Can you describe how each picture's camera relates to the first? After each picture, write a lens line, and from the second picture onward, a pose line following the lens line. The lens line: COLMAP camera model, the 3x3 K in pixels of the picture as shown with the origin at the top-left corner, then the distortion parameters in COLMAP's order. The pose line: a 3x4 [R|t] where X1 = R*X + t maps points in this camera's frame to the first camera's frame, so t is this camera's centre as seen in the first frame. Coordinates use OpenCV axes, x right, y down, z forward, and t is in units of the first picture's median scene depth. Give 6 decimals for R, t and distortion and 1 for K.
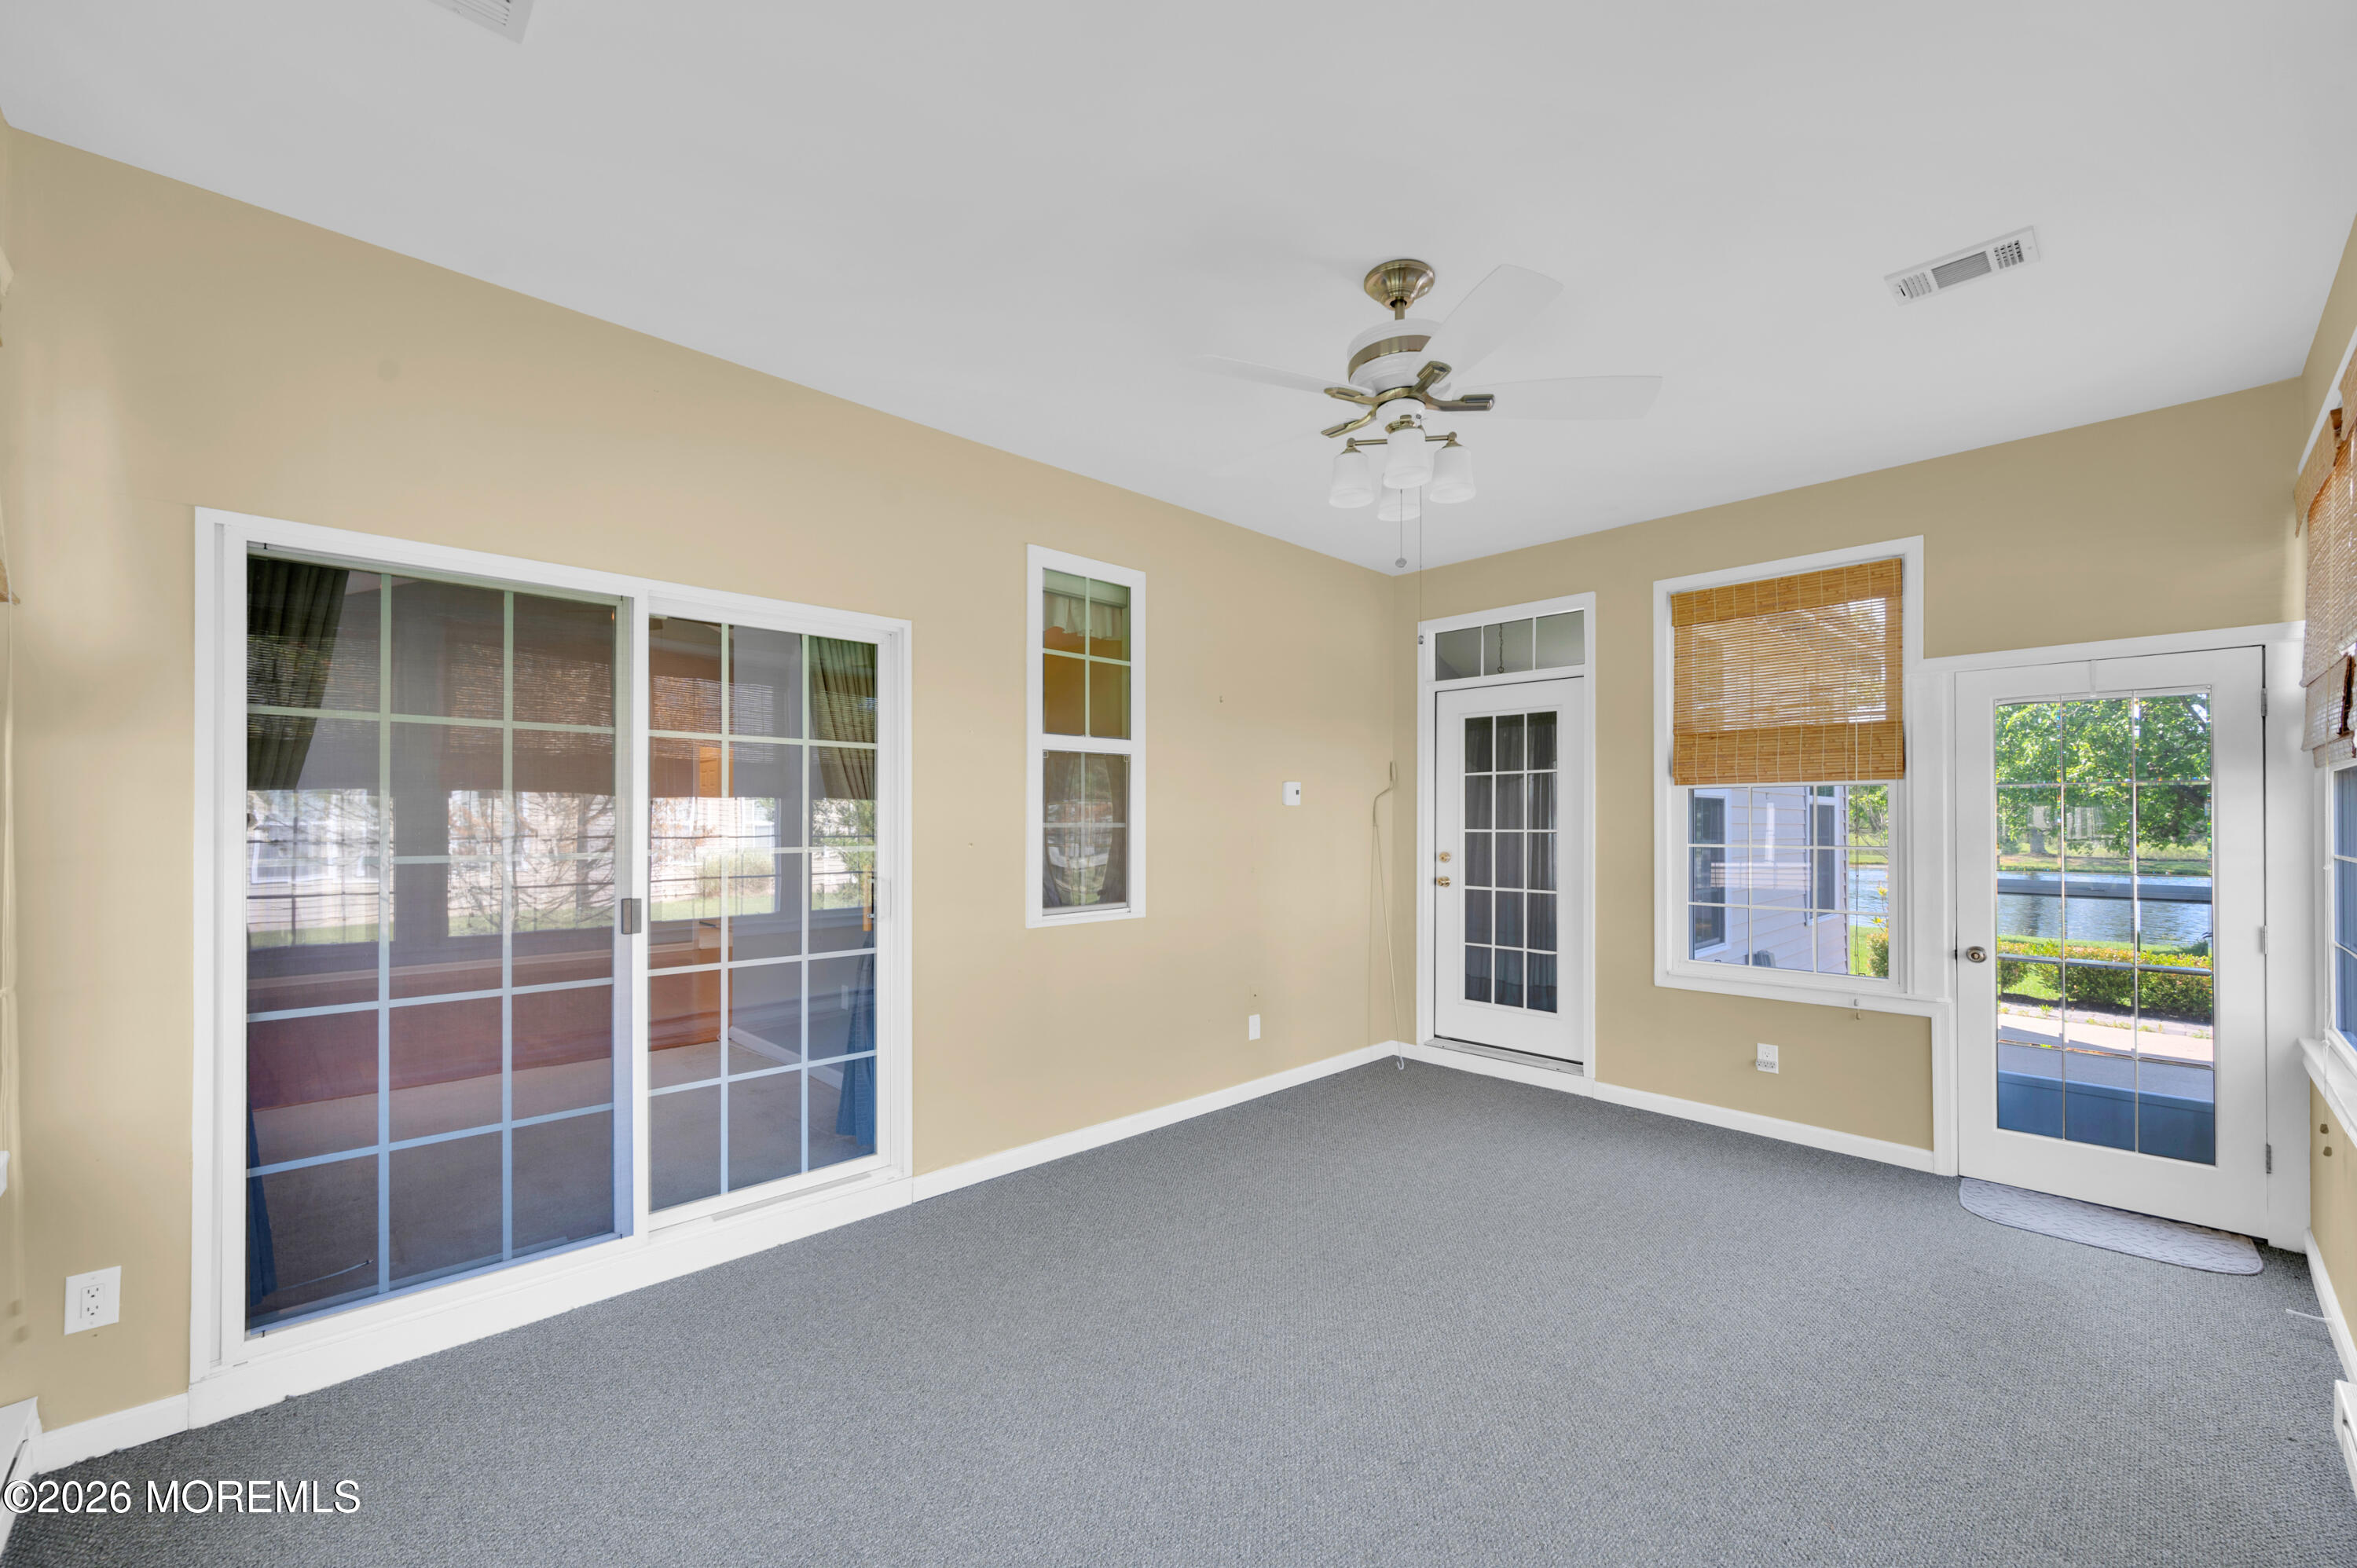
lens RADIAL K [[929.6, 0, 1175.1], [0, 929.6, 808.2], [0, 0, 1]] dist [-0.007508, 0.001763]
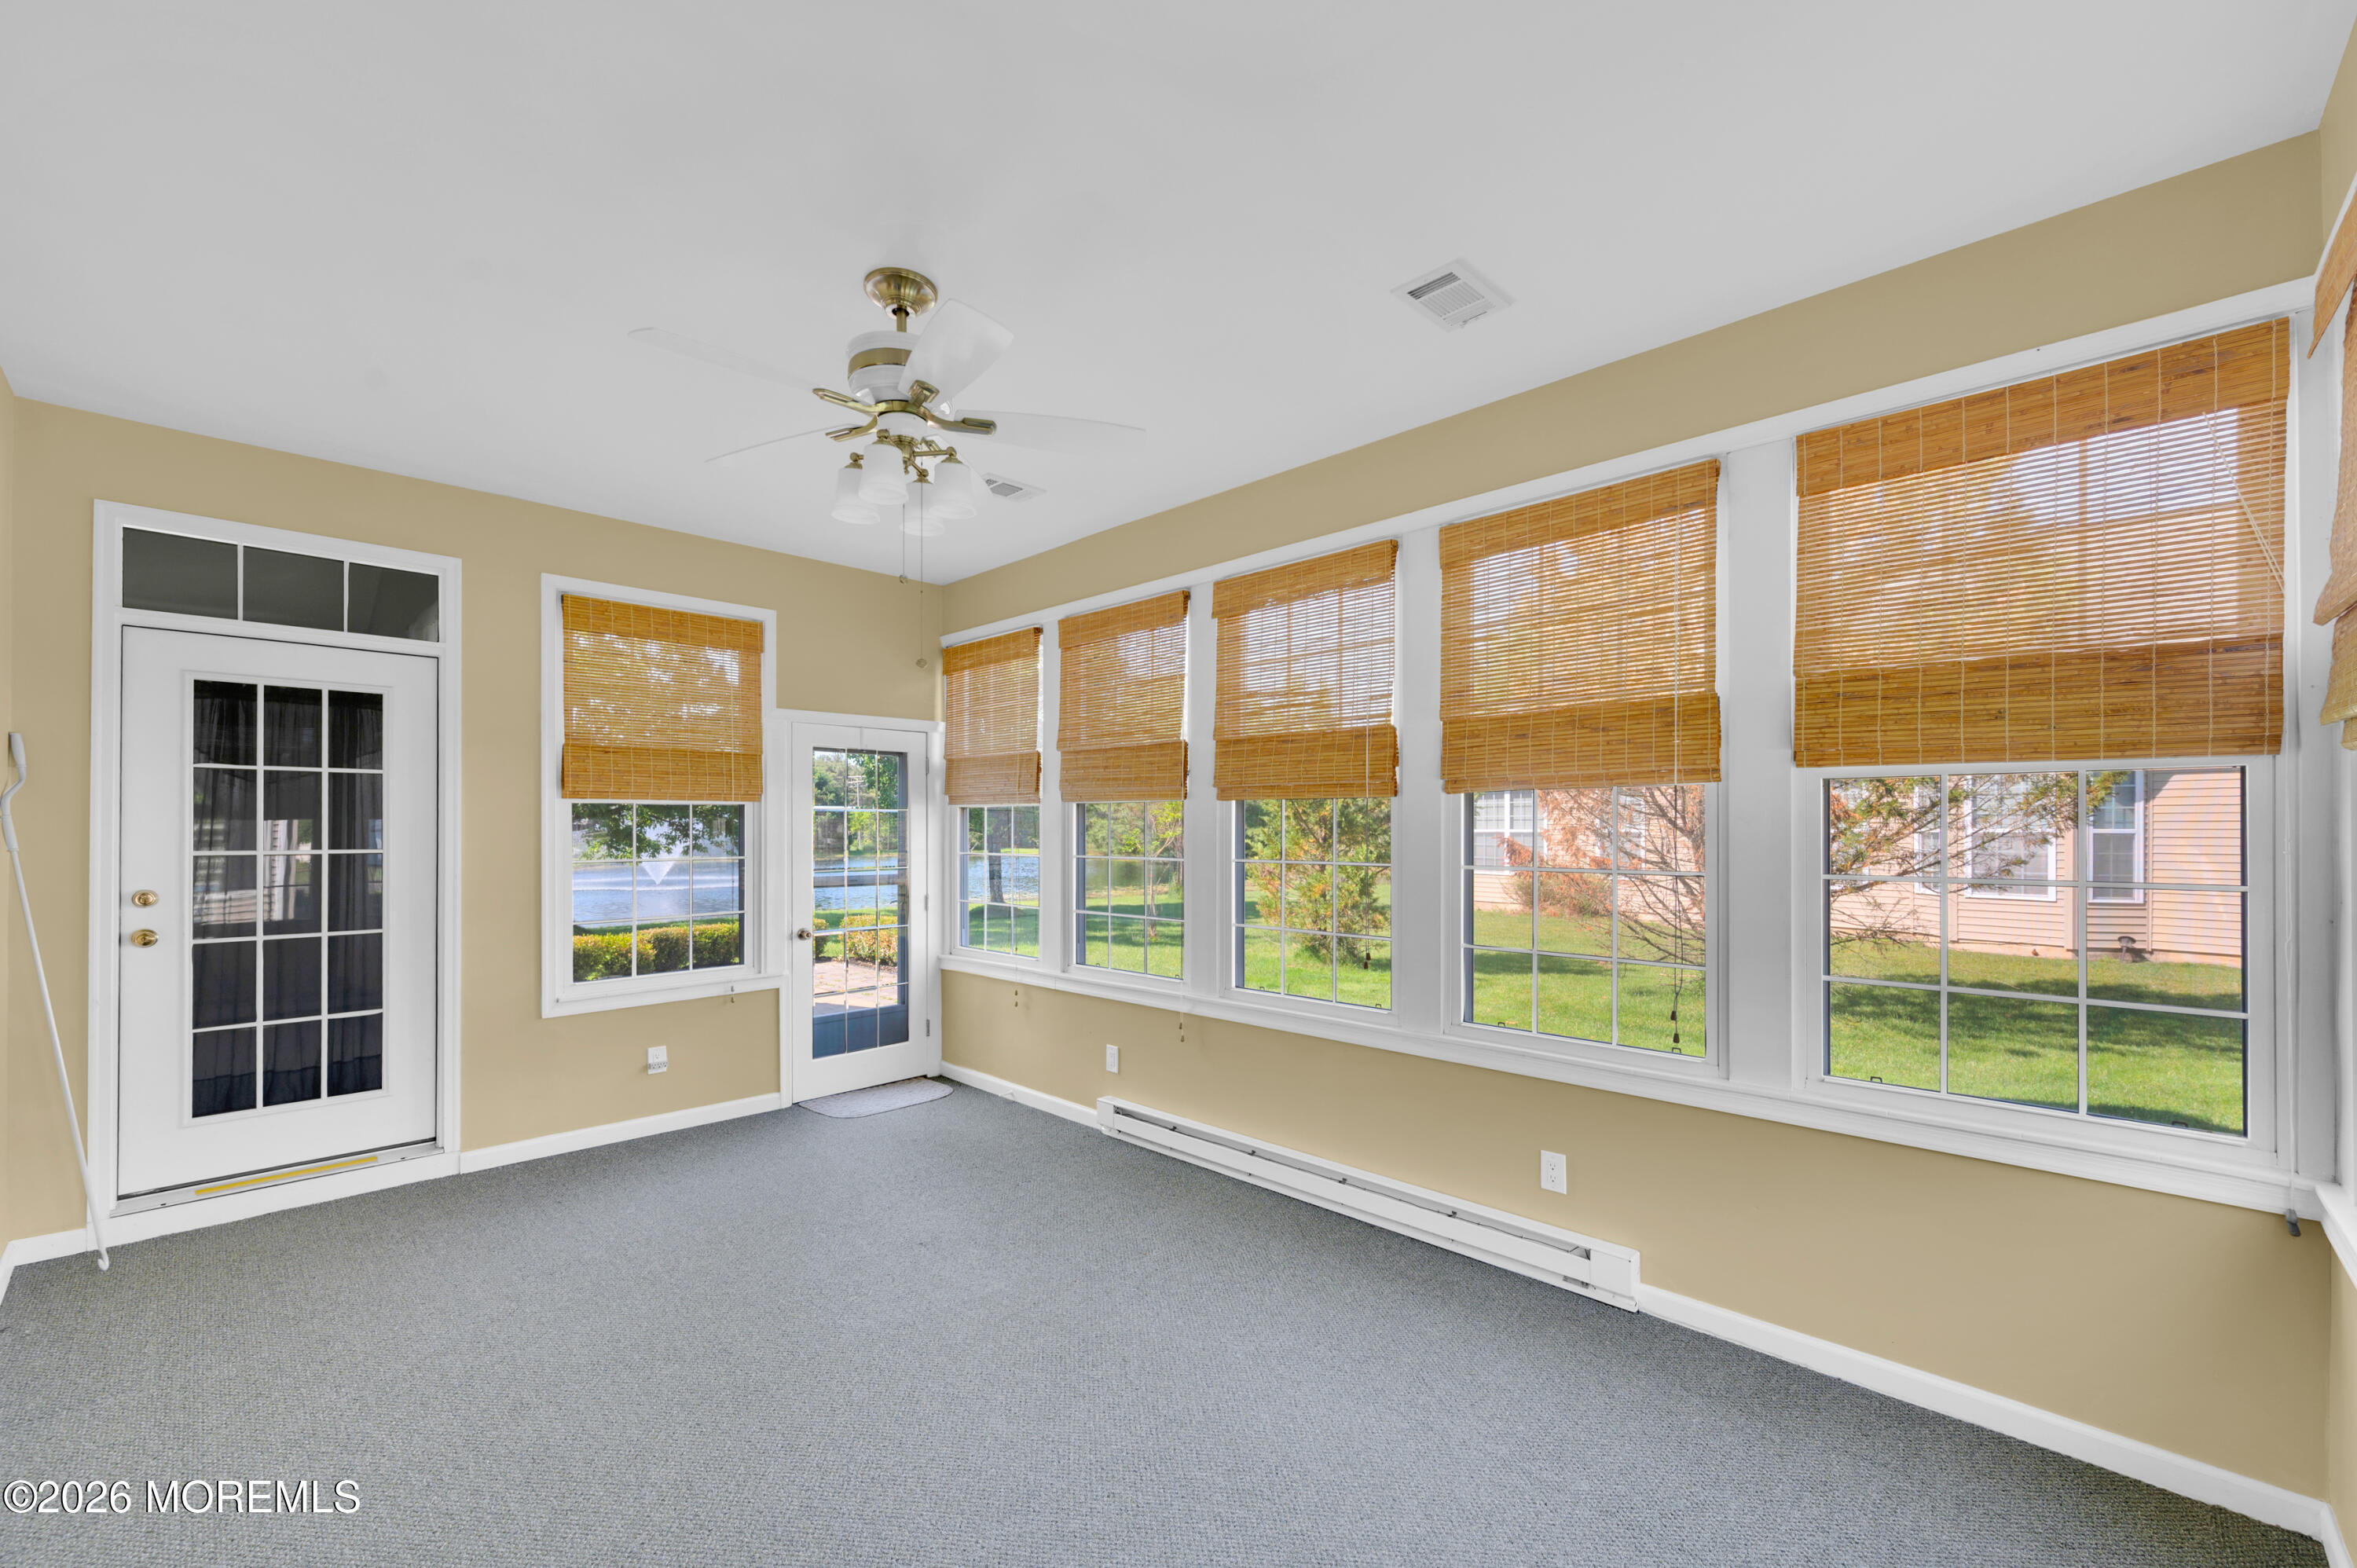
lens RADIAL K [[929.6, 0, 1142.7], [0, 929.6, 830.8], [0, 0, 1]] dist [-0.007508, 0.001763]
pose [[-0.009505, 0.005299, 0.999941, -0.392616], [-0.004235, 0.999977, -0.005340, 0.010223], [-0.999946, -0.004286, -0.009483, 0.417580]]
